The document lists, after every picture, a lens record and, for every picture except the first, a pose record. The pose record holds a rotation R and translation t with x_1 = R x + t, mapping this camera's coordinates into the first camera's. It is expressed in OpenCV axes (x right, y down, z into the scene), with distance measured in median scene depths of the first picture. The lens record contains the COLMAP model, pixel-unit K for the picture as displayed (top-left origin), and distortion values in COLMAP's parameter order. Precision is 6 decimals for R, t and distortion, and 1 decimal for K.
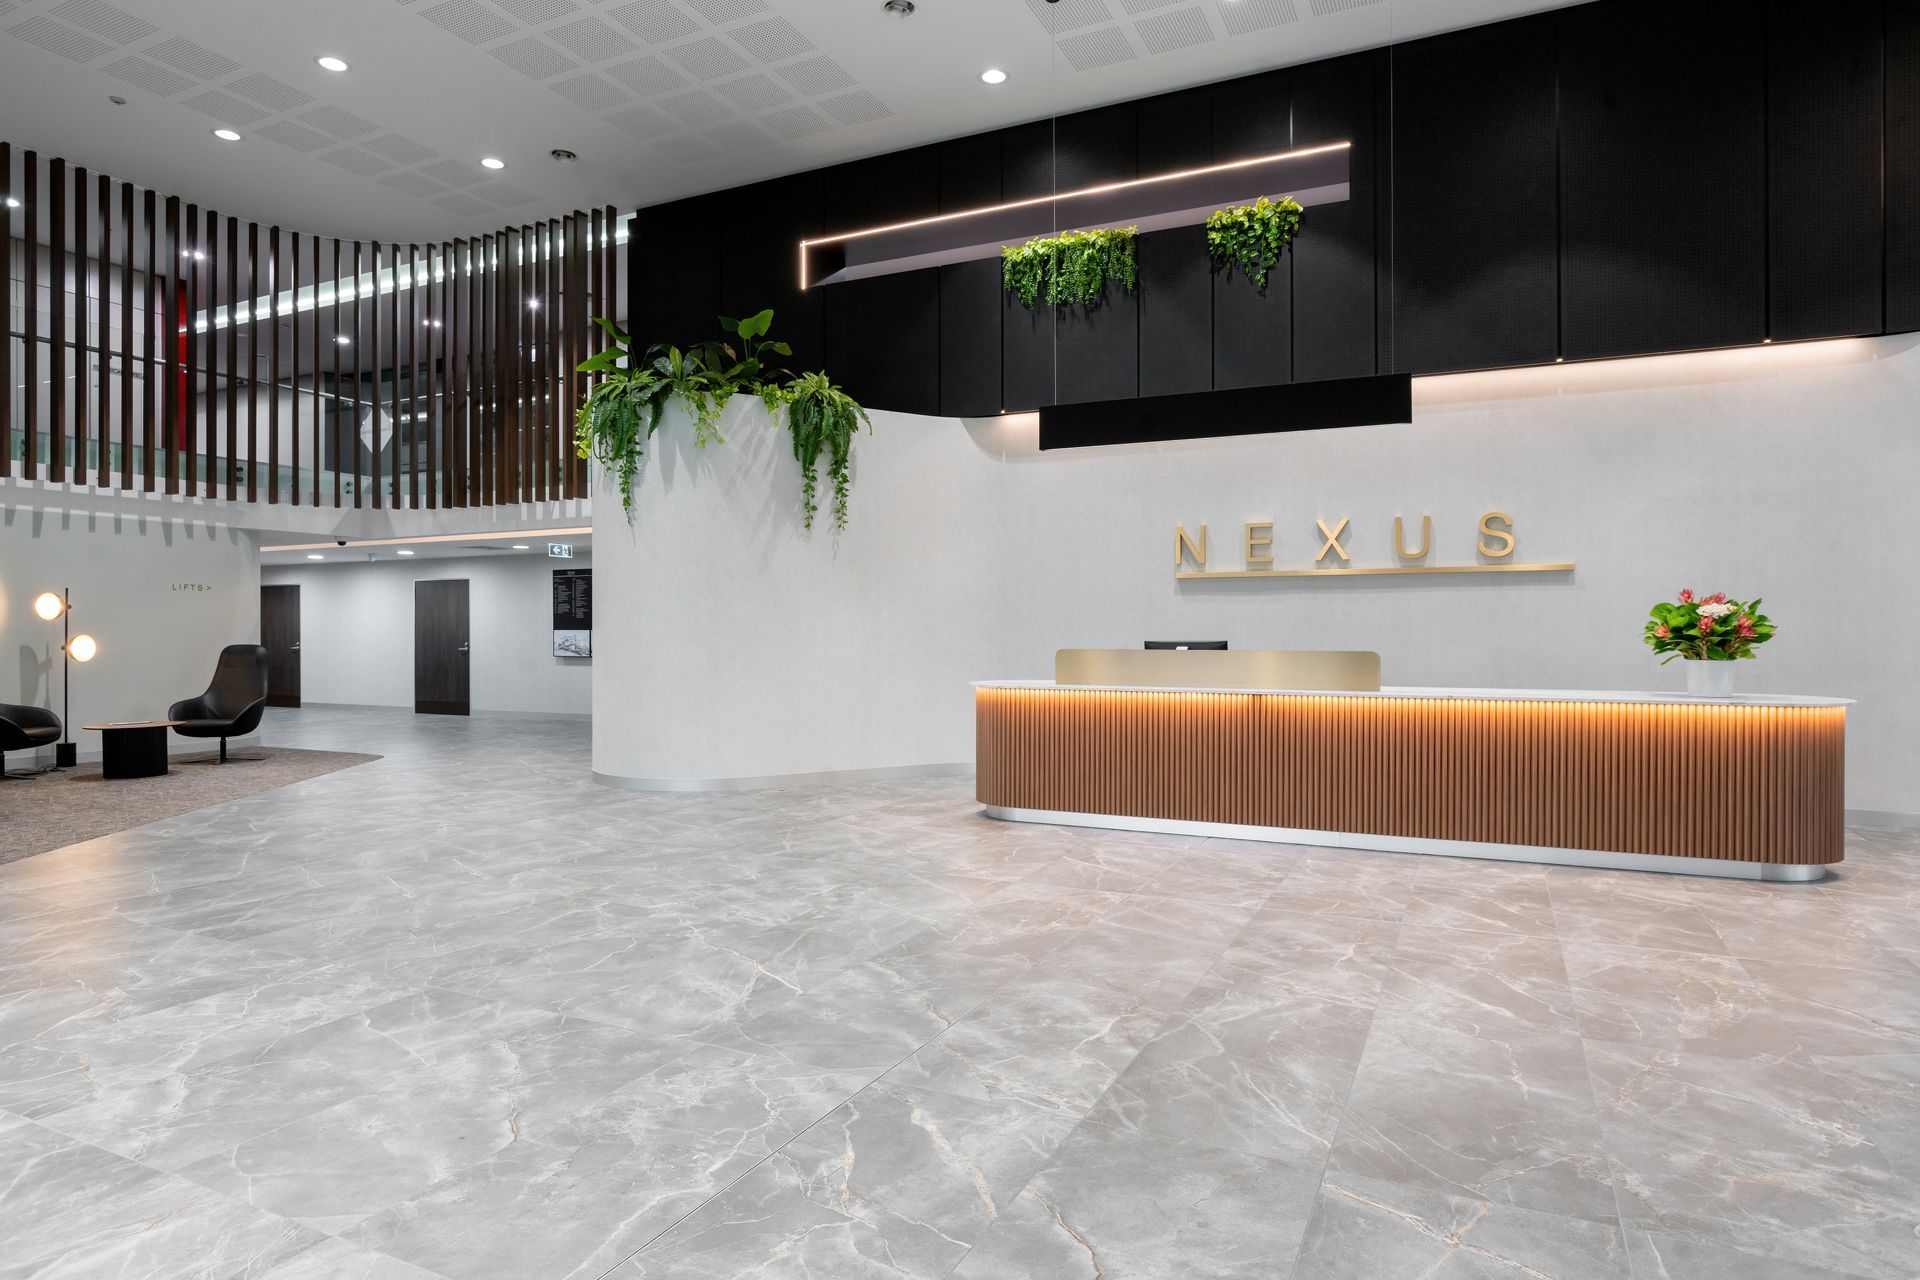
lens RADIAL K [[1078.9, 0, 932.7], [0, 1078.9, 647.0], [0, 0, 1]] dist [-0.026179, -0.000236]
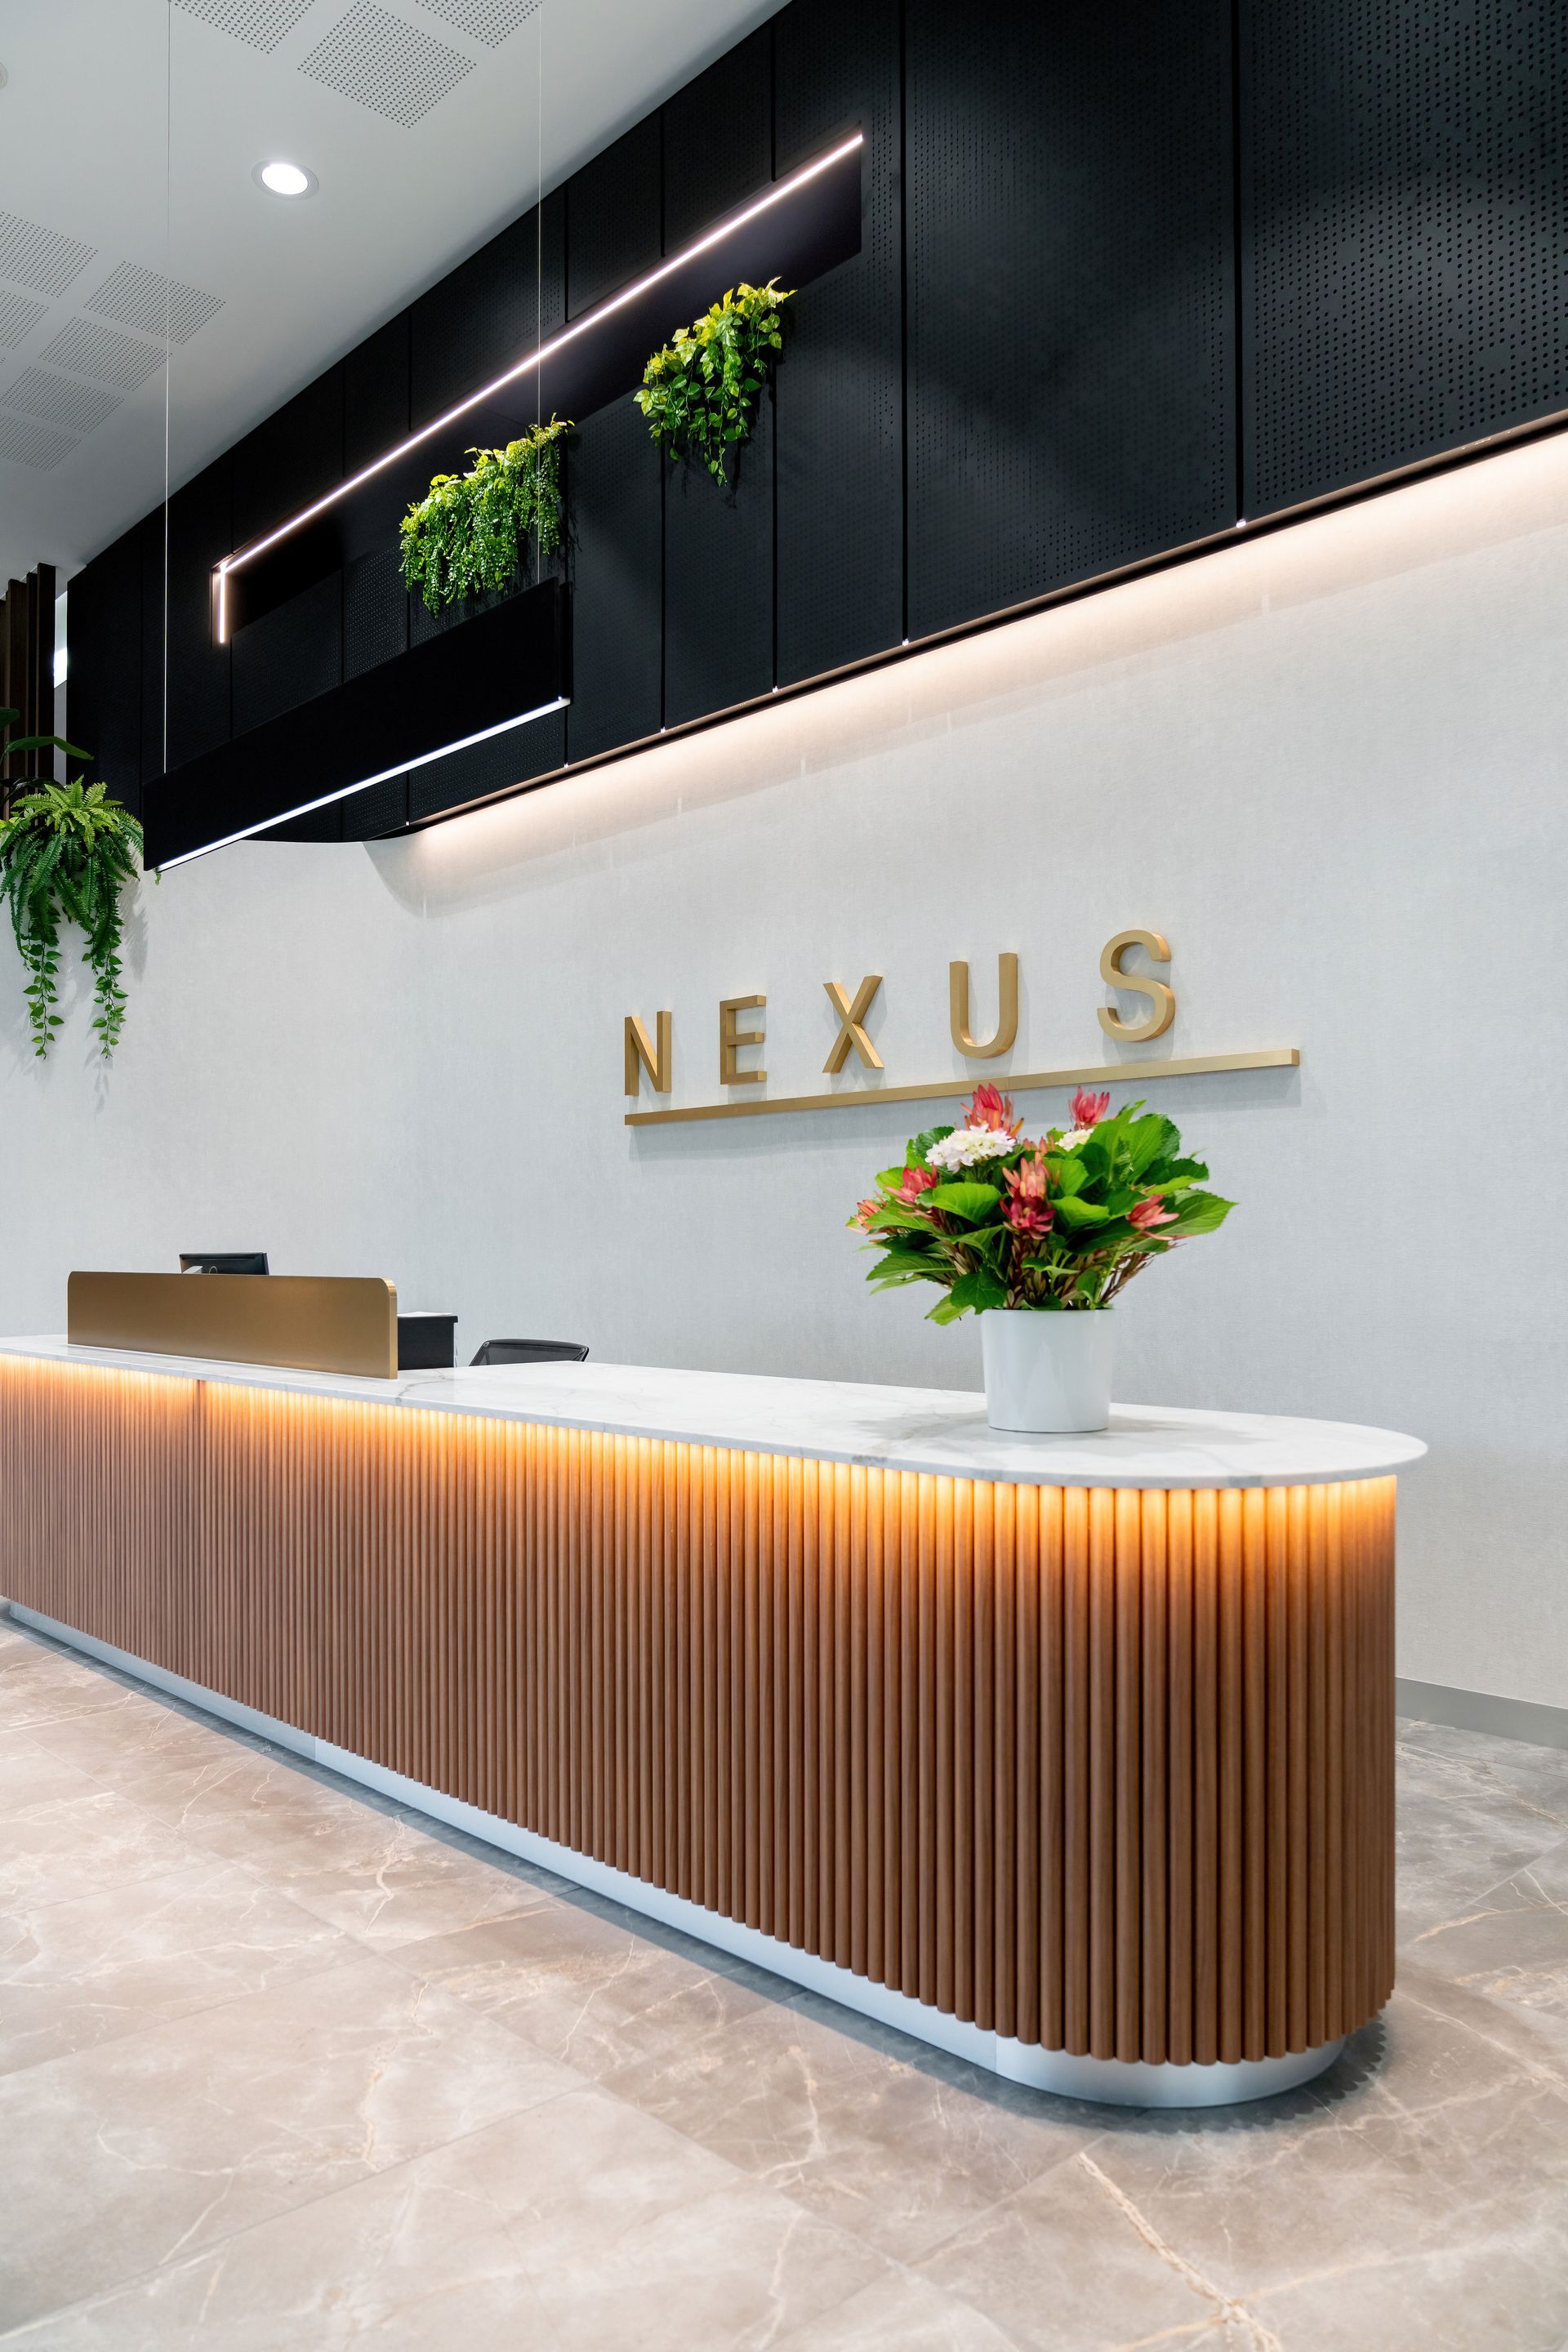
lens RADIAL K [[1638.6, 0, 750.5], [0, 1638.6, 1239.3], [0, 0, 1]] dist [-0.044014, 0.039382]
pose [[0.939191, -0.005082, -0.343357, 0.620849], [-0.001230, 0.999834, -0.018164, 0.000143], [0.343392, 0.017482, 0.939029, 0.395685]]
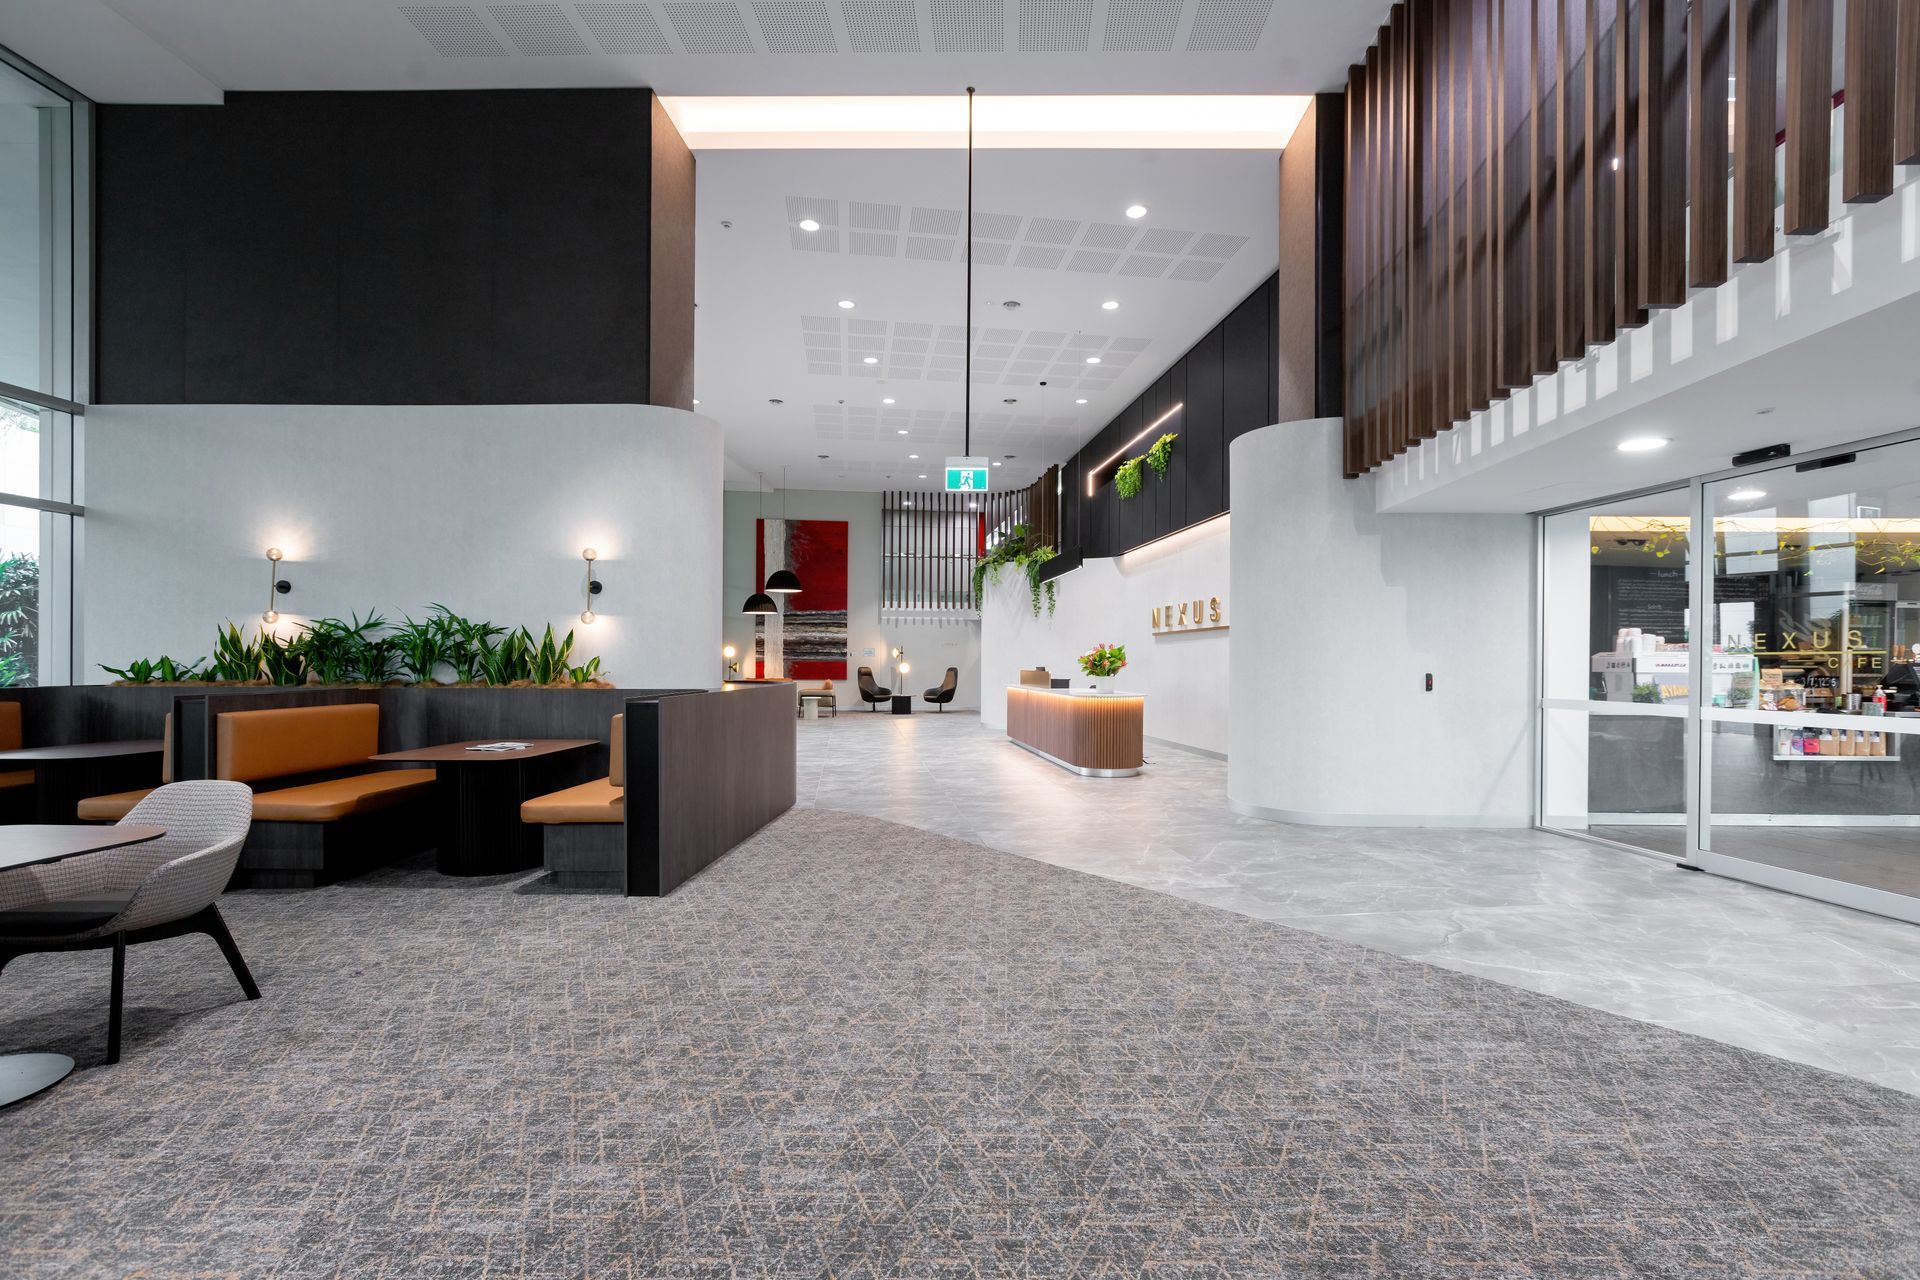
lens RADIAL K [[851.5, 0, 968.4], [0, 851.5, 664.6], [0, 0, 1]] dist [0.002060, 0.000496]
pose [[0.571151, 0.003447, -0.820838, 1.504492], [-0.013129, 0.999902, -0.004936, -0.000008], [0.820740, 0.013596, 0.571140, -0.156499]]
